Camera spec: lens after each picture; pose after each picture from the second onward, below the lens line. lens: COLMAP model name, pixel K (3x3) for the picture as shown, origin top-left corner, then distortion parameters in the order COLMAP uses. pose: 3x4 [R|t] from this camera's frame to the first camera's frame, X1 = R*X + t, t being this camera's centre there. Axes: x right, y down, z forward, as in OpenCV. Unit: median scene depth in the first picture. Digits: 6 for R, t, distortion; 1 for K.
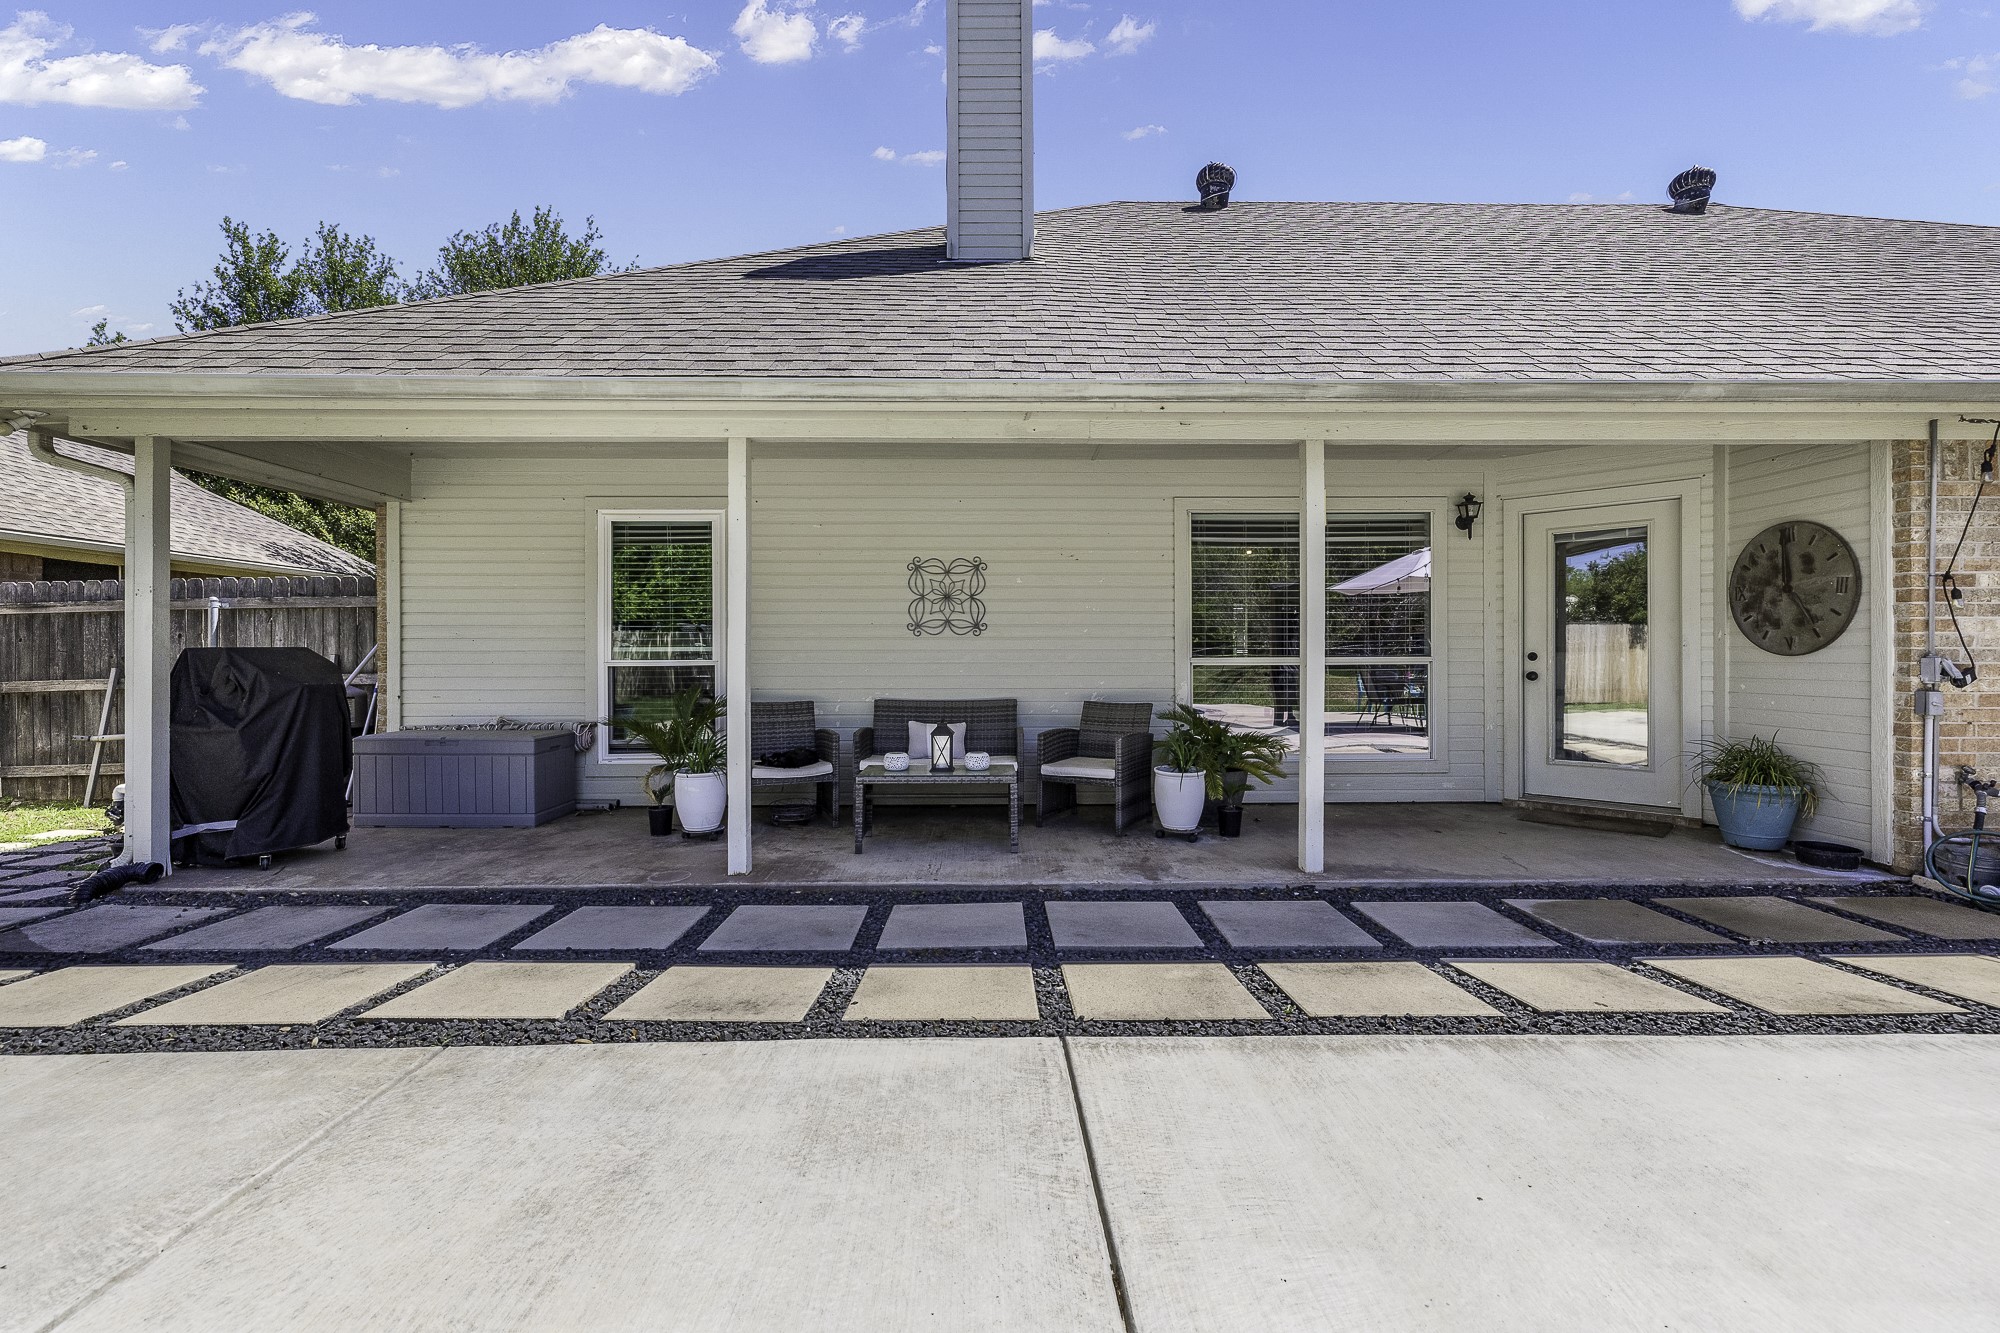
lens RADIAL K [[849.8, 0, 994.4], [0, 849.8, 654.2], [0, 0, 1]] dist [-0.000550, 0.000238]
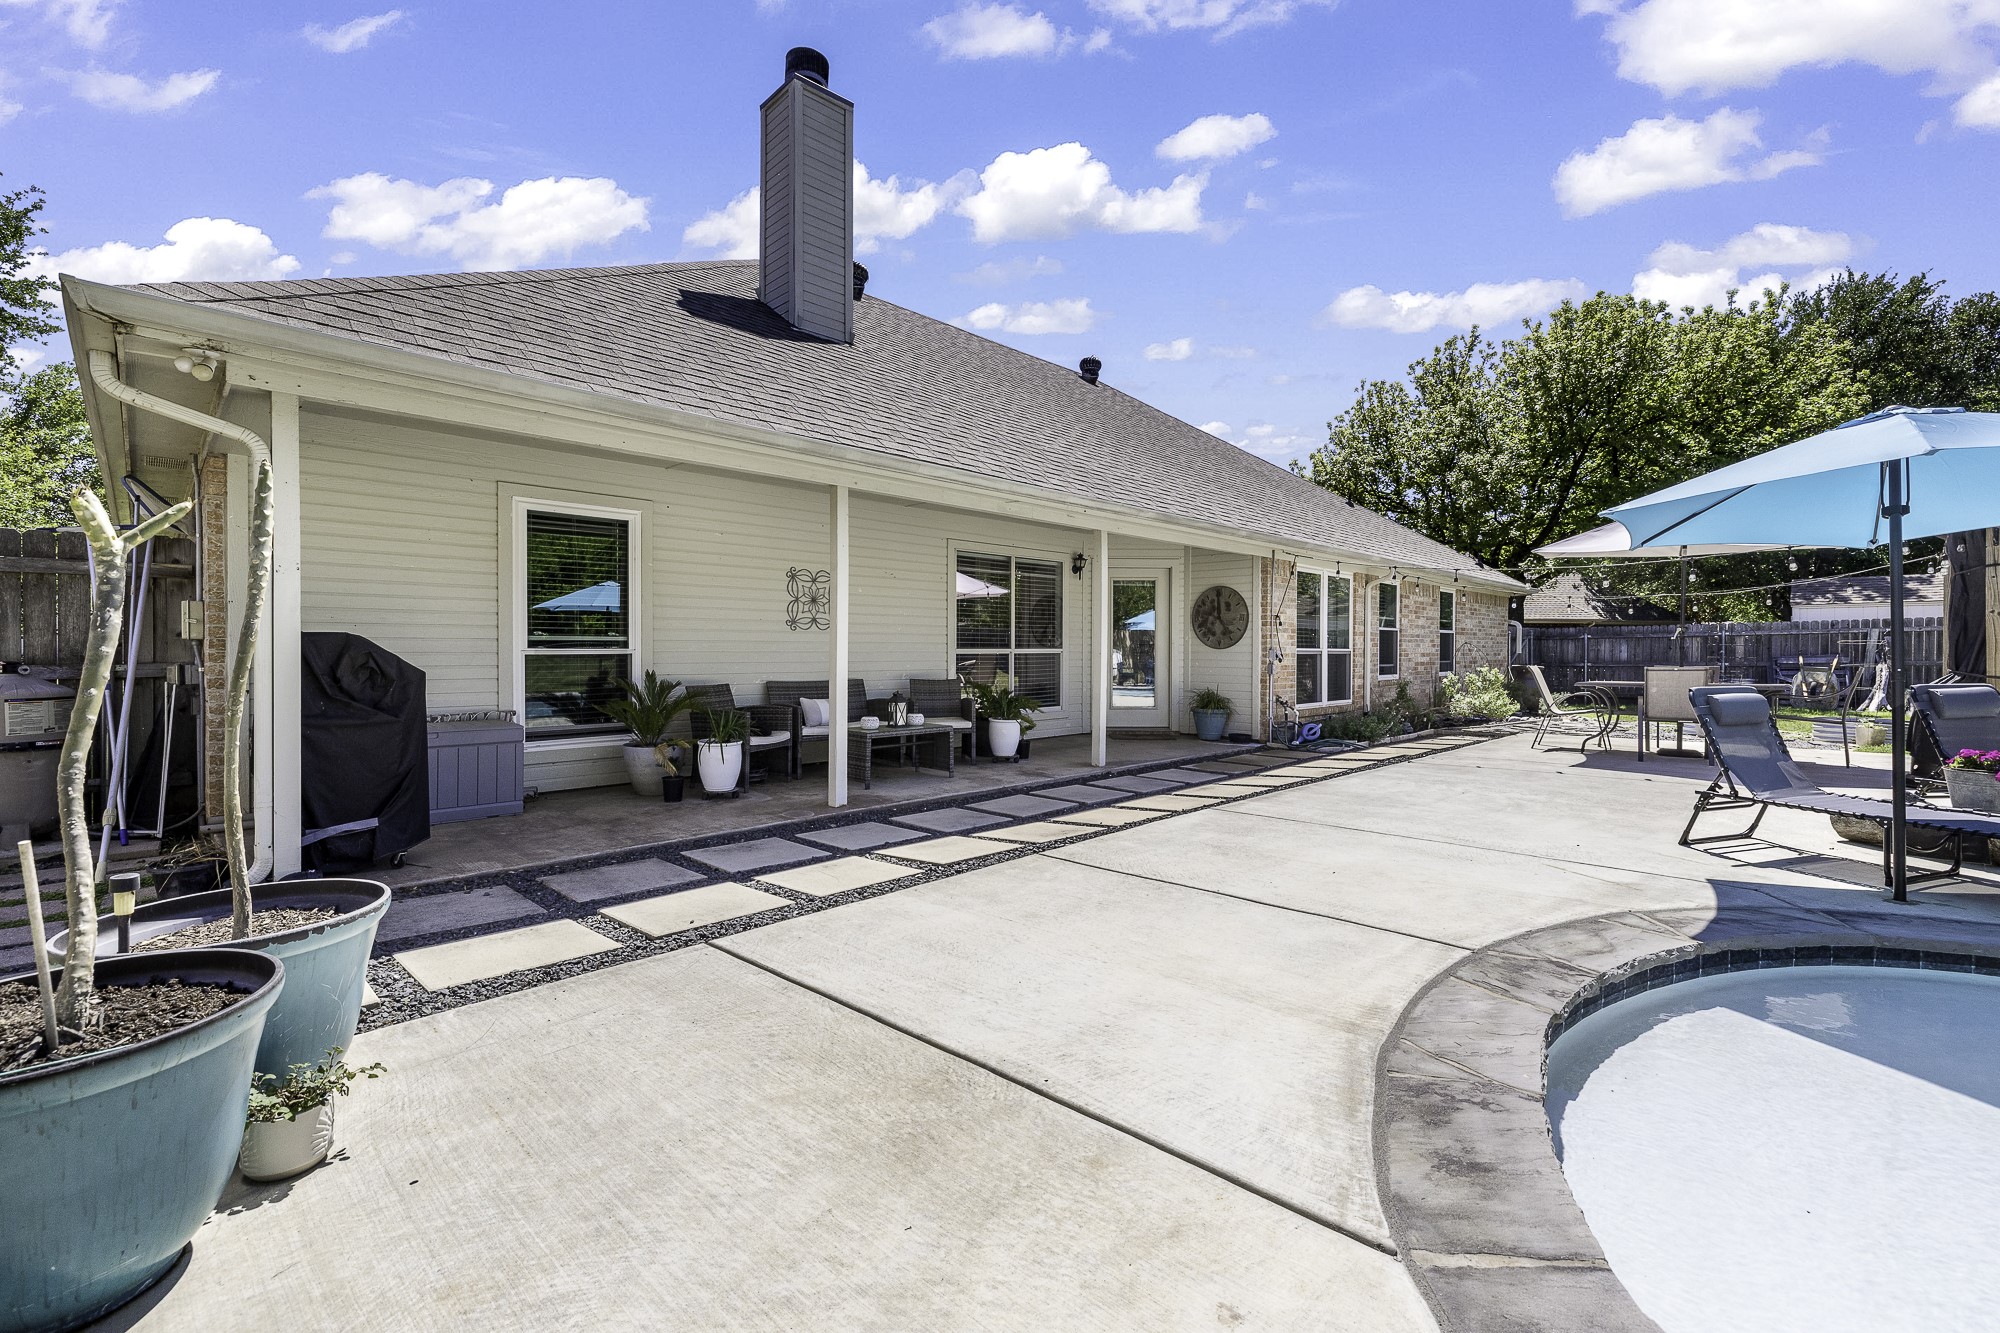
lens RADIAL K [[852.3, 0, 993.4], [0, 852.3, 658.8], [0, 0, 1]] dist [-0.000860, 0.000306]
pose [[0.713034, -0.003596, 0.701120, -0.890422], [-0.006591, 0.999908, 0.011832, 0.004272], [-0.701098, -0.013058, 0.712945, -0.118516]]
